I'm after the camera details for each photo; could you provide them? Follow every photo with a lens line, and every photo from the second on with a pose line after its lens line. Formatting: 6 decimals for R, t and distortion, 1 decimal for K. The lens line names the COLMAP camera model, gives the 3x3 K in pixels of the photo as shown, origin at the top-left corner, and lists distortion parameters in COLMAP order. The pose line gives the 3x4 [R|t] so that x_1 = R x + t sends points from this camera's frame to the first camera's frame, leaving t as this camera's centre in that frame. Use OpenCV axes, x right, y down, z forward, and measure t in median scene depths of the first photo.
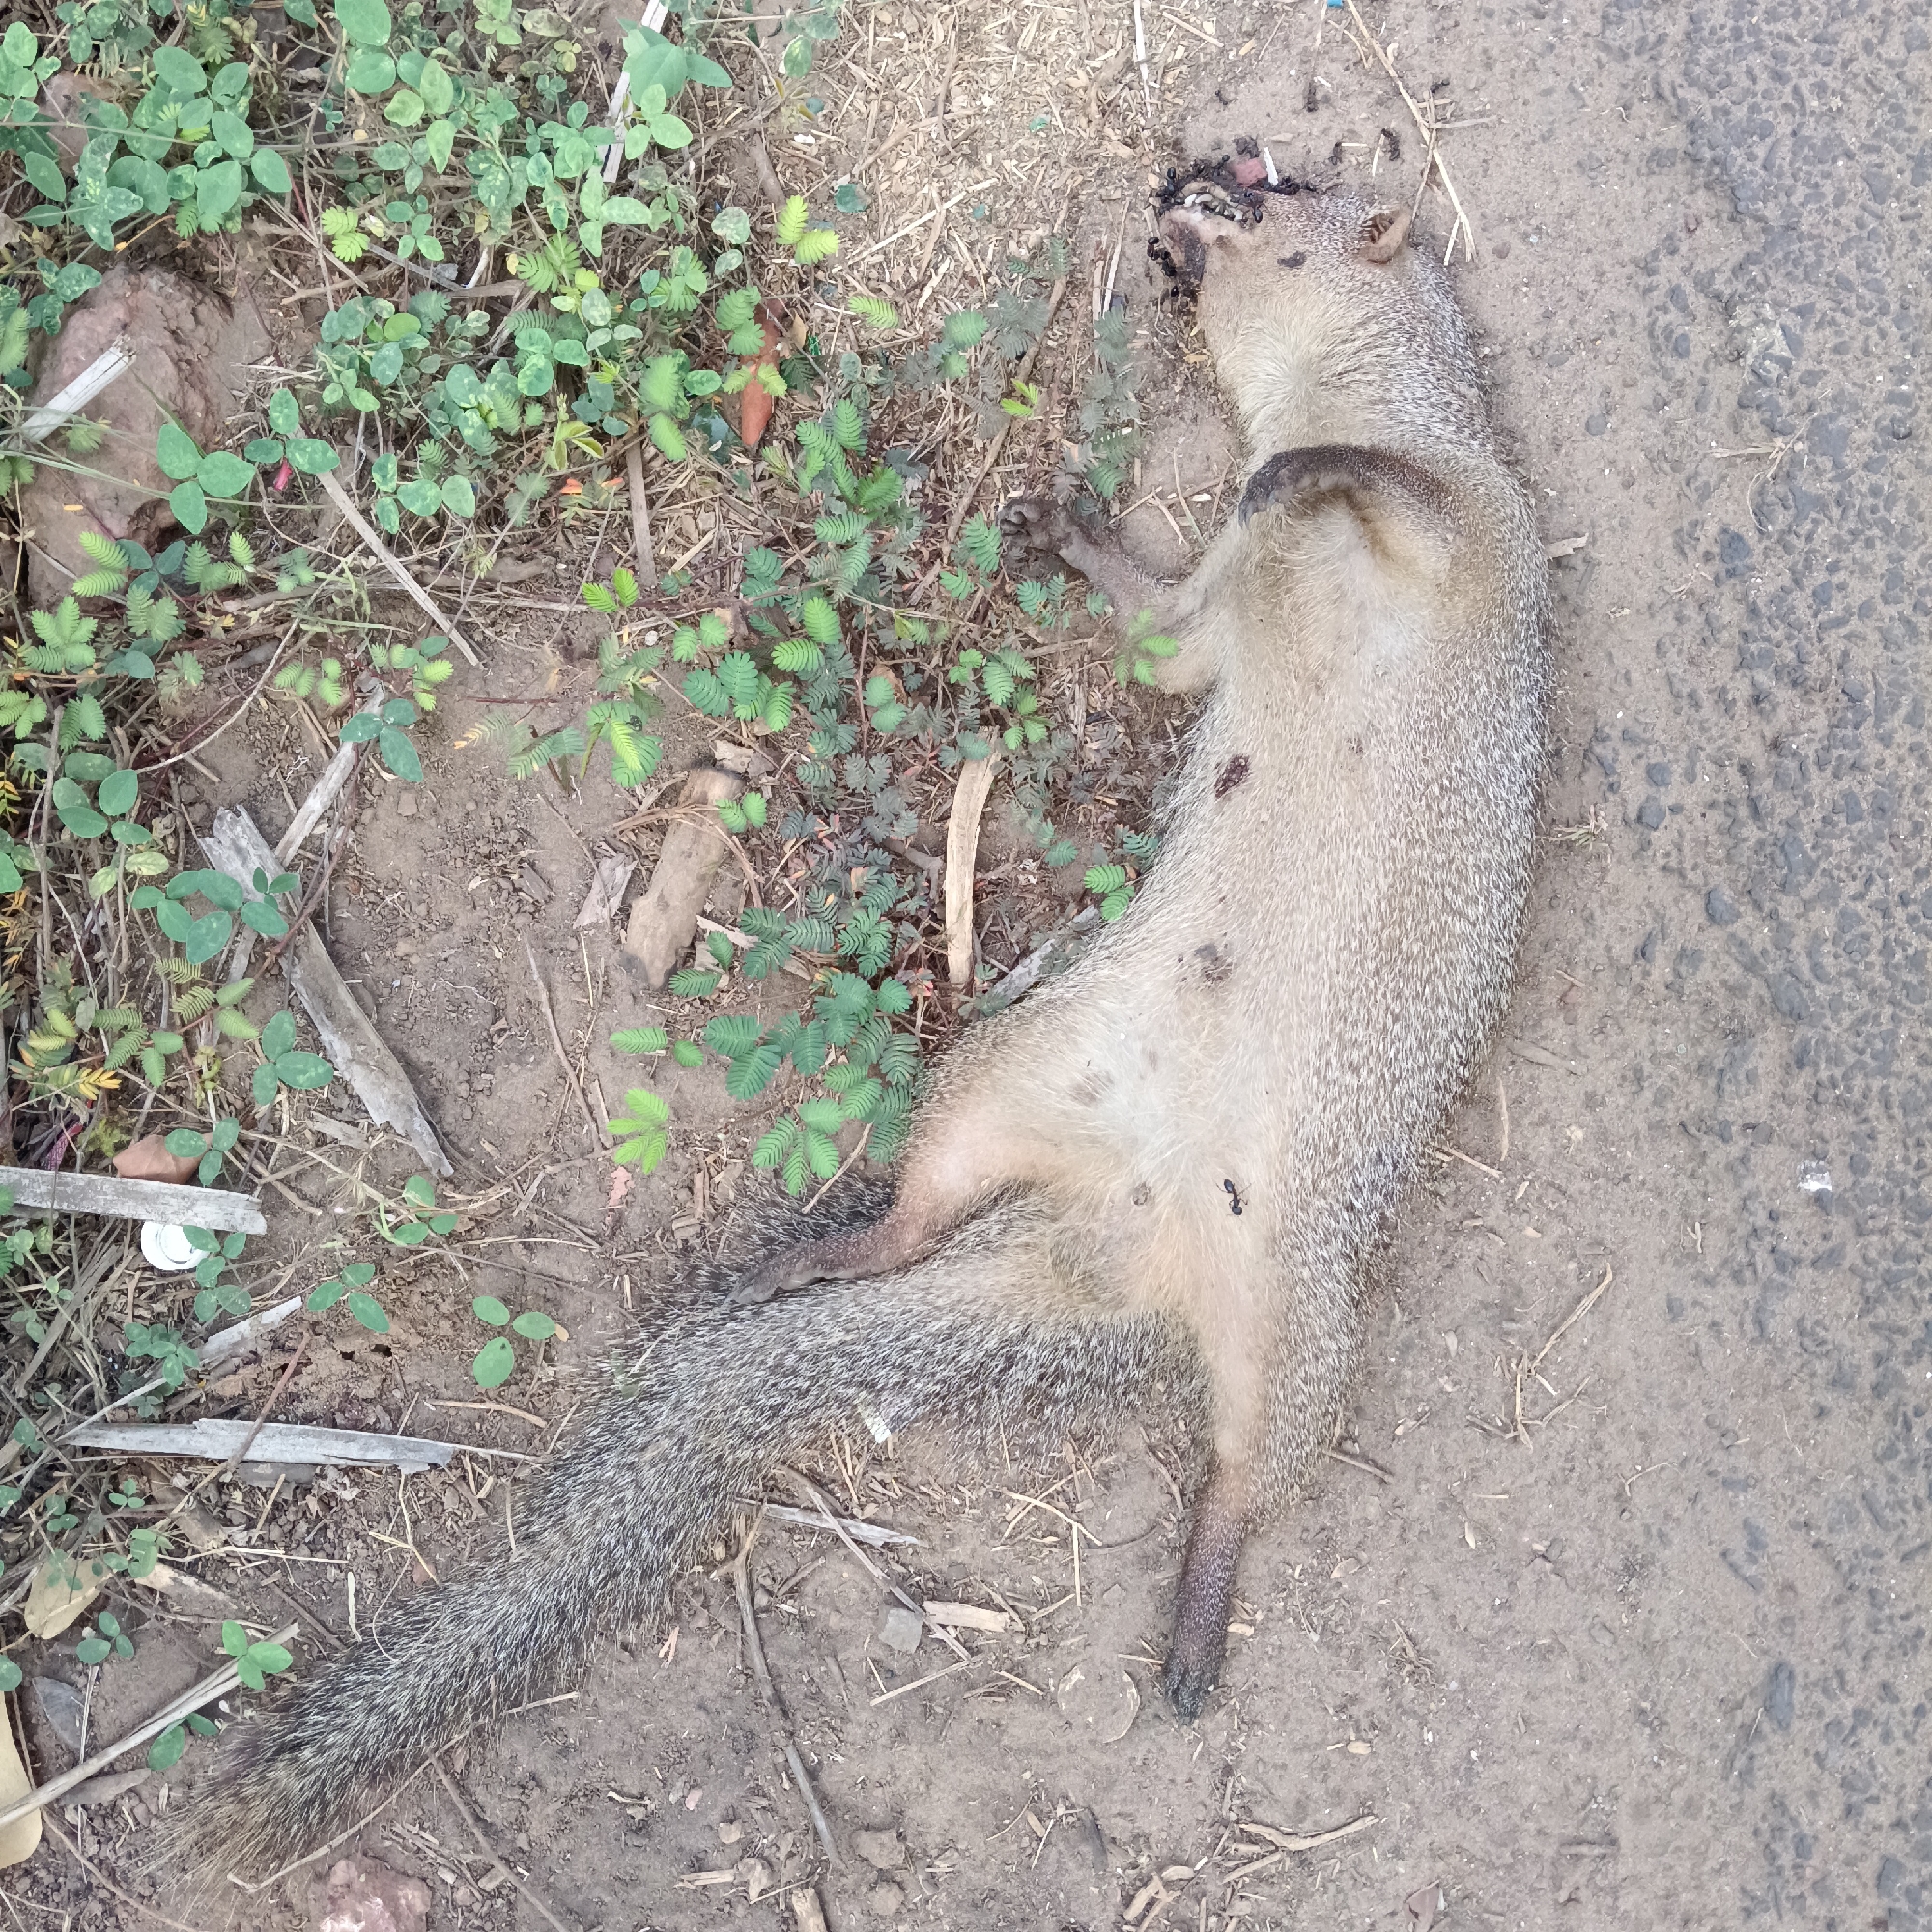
lens RADIAL K [[2111.9, 0, 971.9], [0, 2111.9, 983.2], [0, 0, 1]] dist [0.085233, -0.206895]
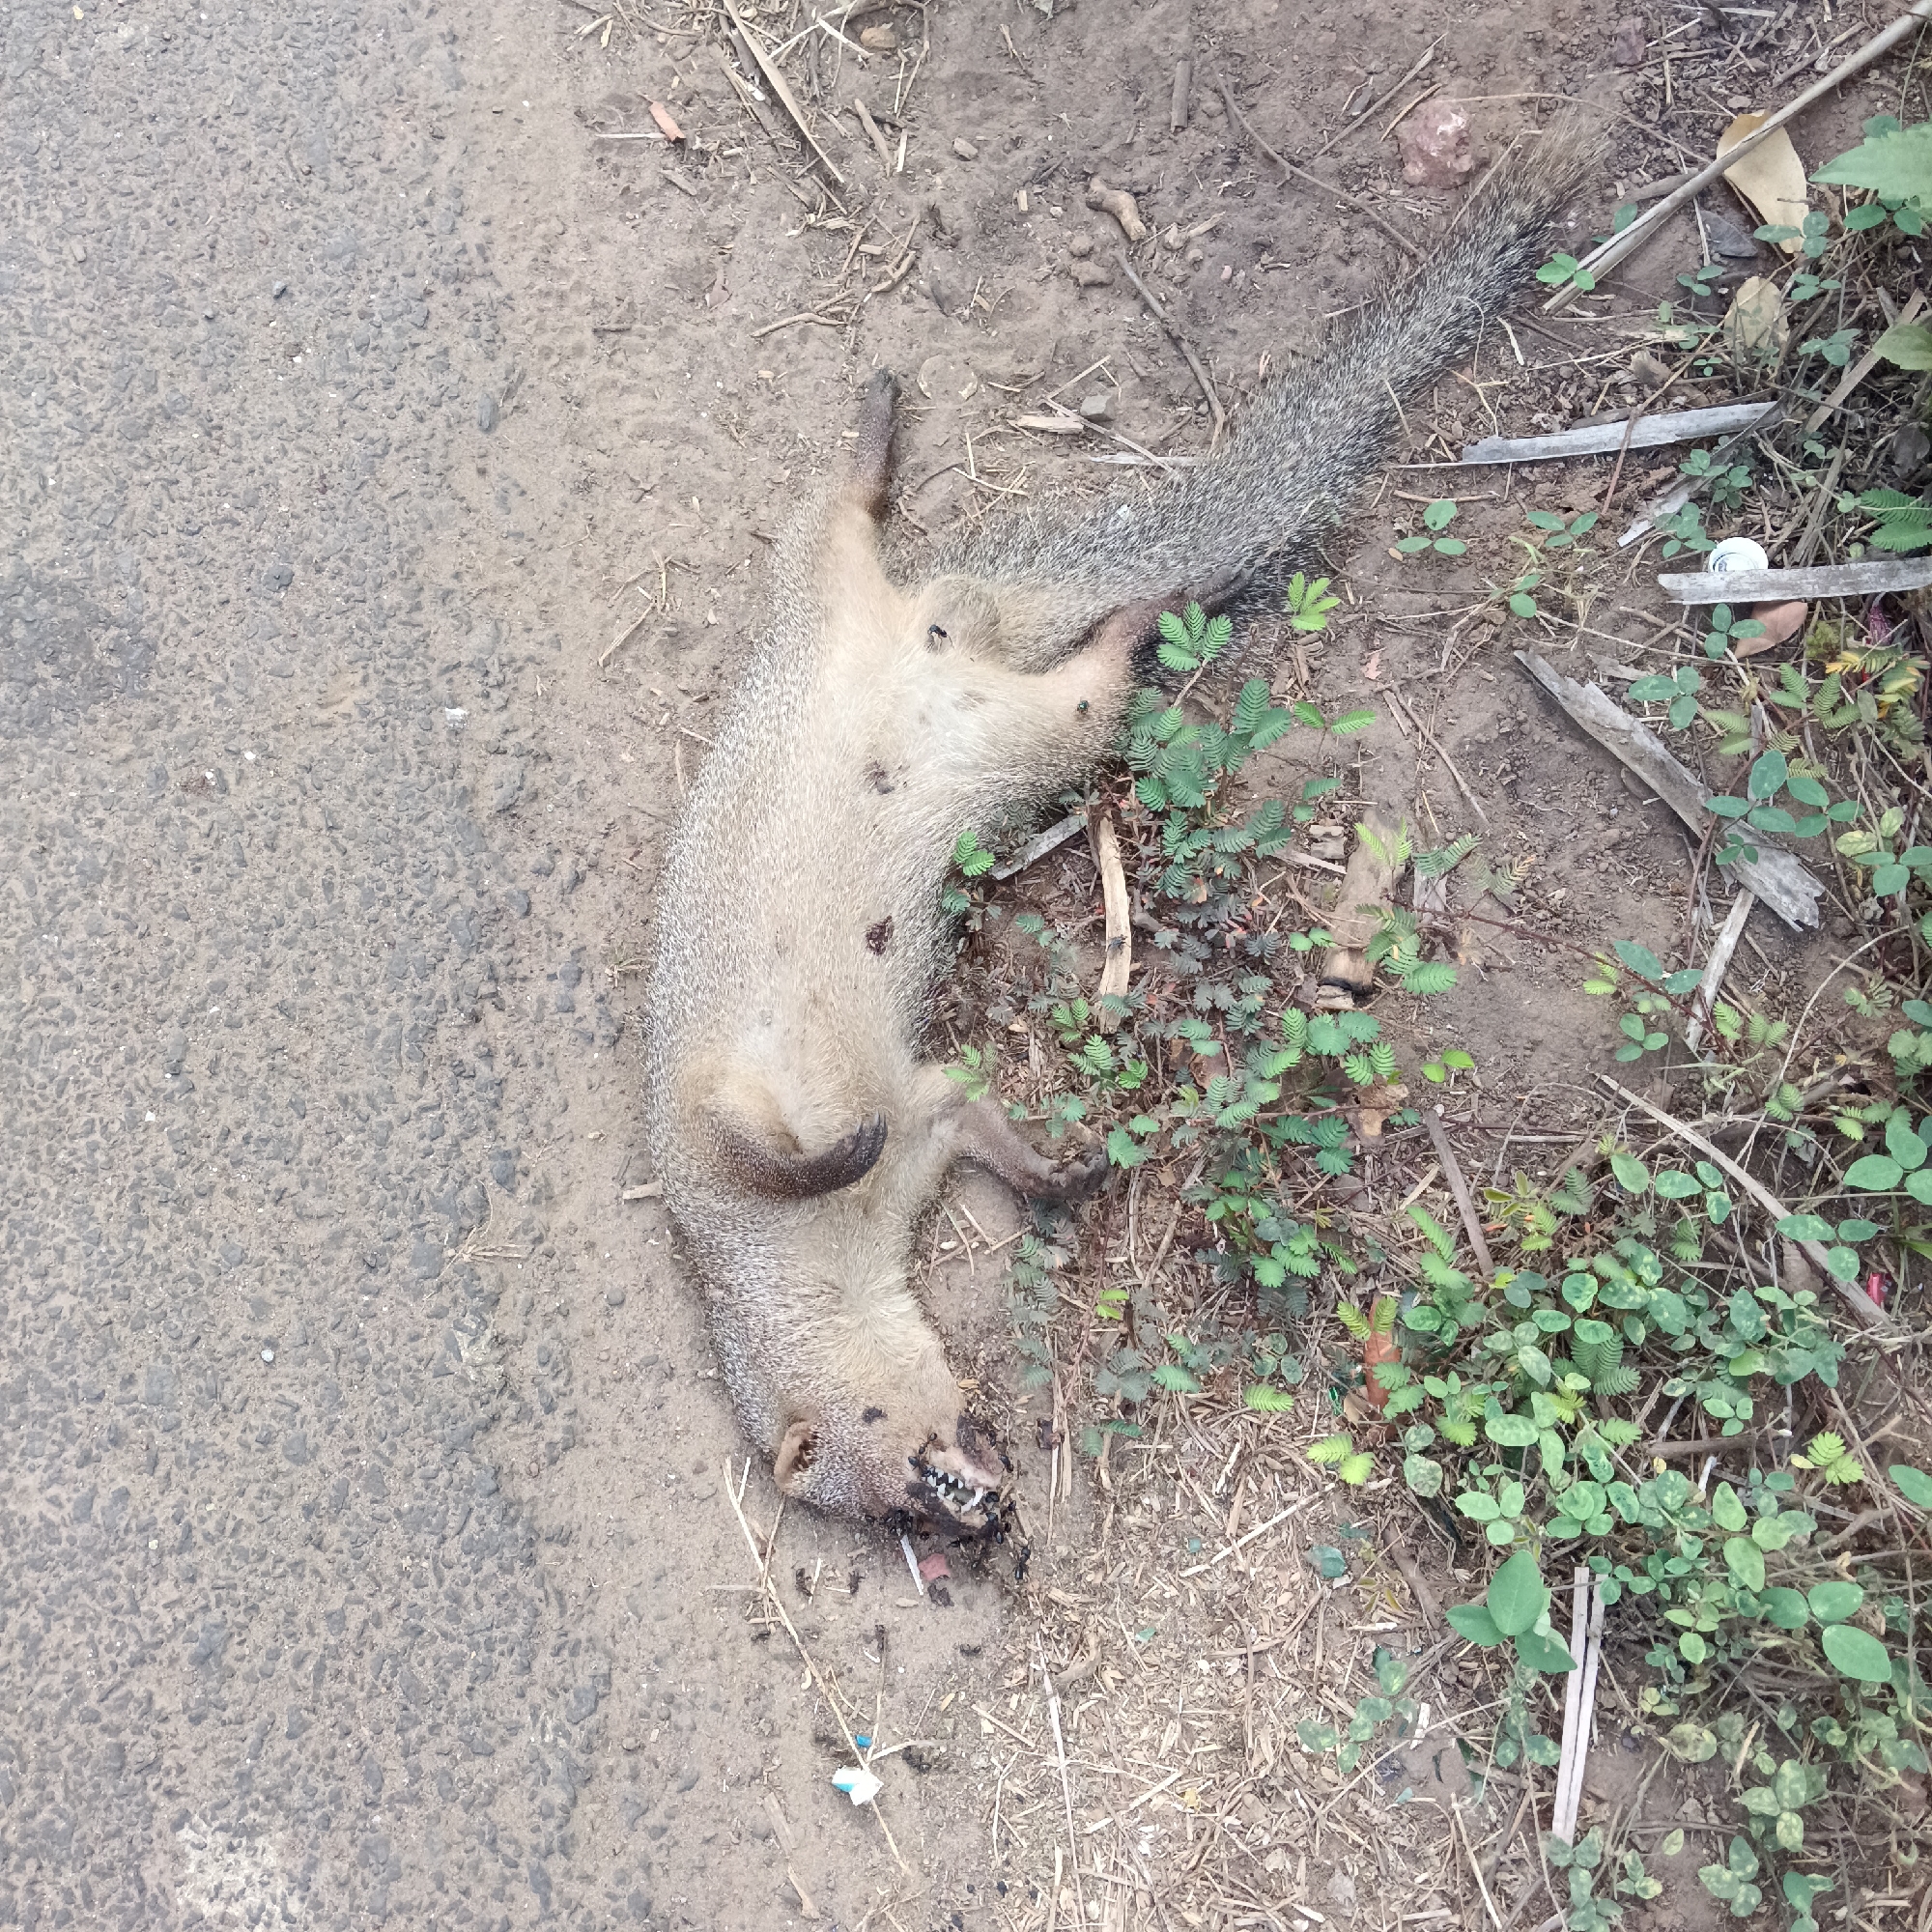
lens RADIAL K [[2111.9, 0, 971.9], [0, 2111.9, 983.2], [0, 0, 1]] dist [0.085233, -0.206895]
pose [[-0.968896, 0.171299, 0.178599, -0.137026], [-0.070708, -0.883243, 0.463554, -0.660760], [0.237153, 0.436507, 0.867883, -0.050367]]
